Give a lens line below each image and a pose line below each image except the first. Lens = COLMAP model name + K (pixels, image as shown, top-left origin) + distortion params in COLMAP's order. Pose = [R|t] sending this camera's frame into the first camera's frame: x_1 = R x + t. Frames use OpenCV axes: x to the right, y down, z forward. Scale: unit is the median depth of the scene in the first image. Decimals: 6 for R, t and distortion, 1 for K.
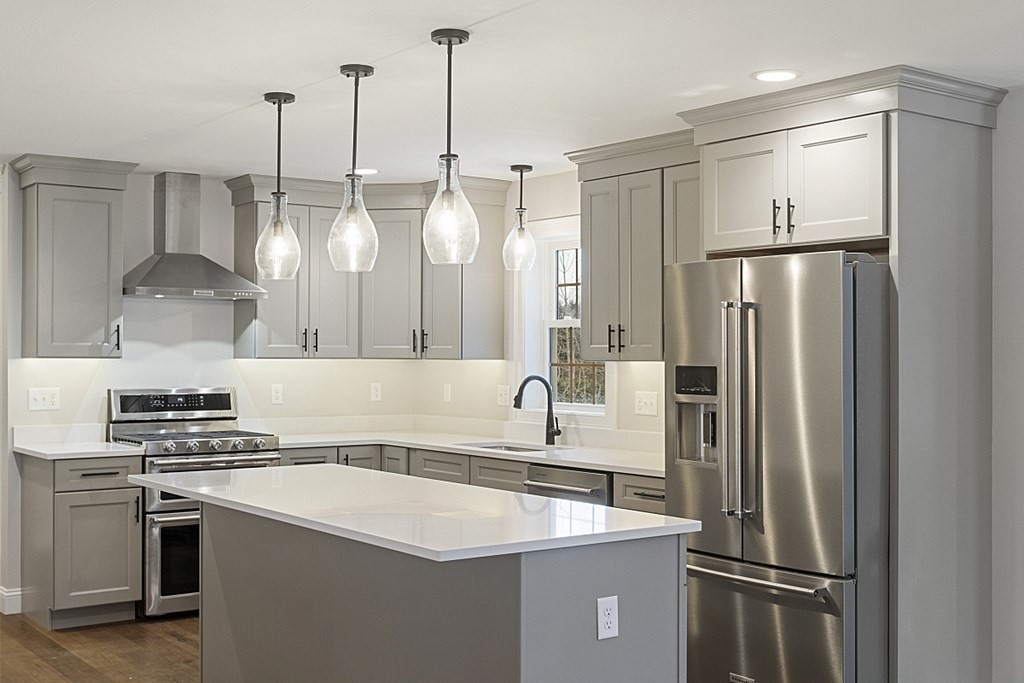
lens RADIAL K [[1233.9, 0, 512.0], [0, 1233.9, 341.5], [0, 0, 1]] dist [-0.067695, 0.003596]
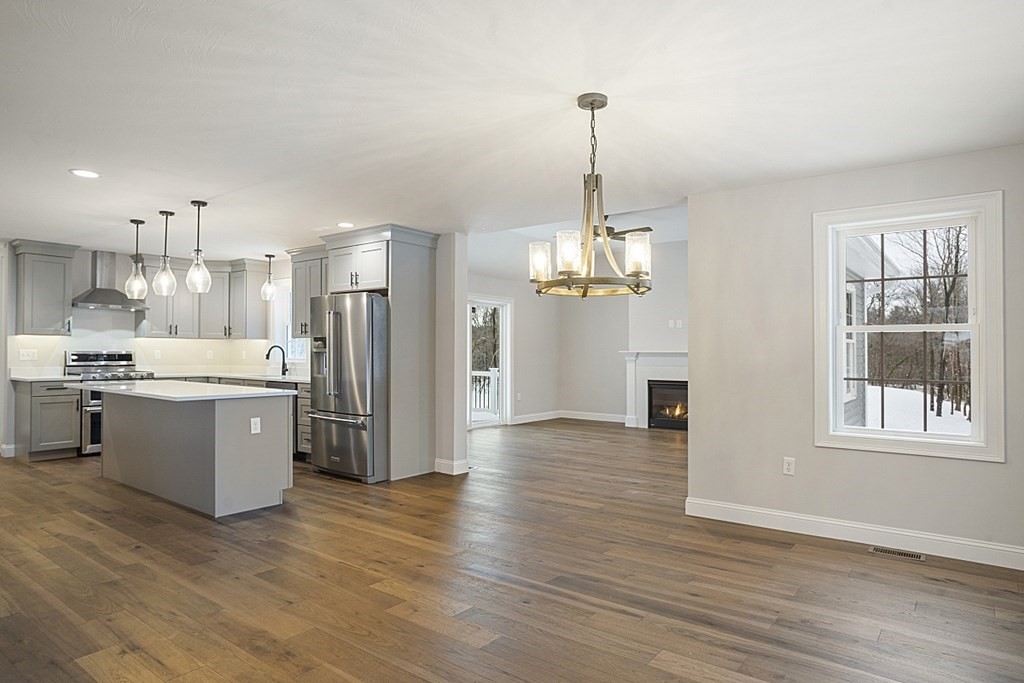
lens RADIAL K [[603.2, 0, 513.5], [0, 603.2, 346.9], [0, 0, 1]] dist [-0.025058, 0.003162]
pose [[0.960741, 0.005579, 0.277391, 0.147568], [-0.006556, 0.999975, 0.002595, 0.026864], [-0.277370, -0.004312, 0.960754, -0.236539]]
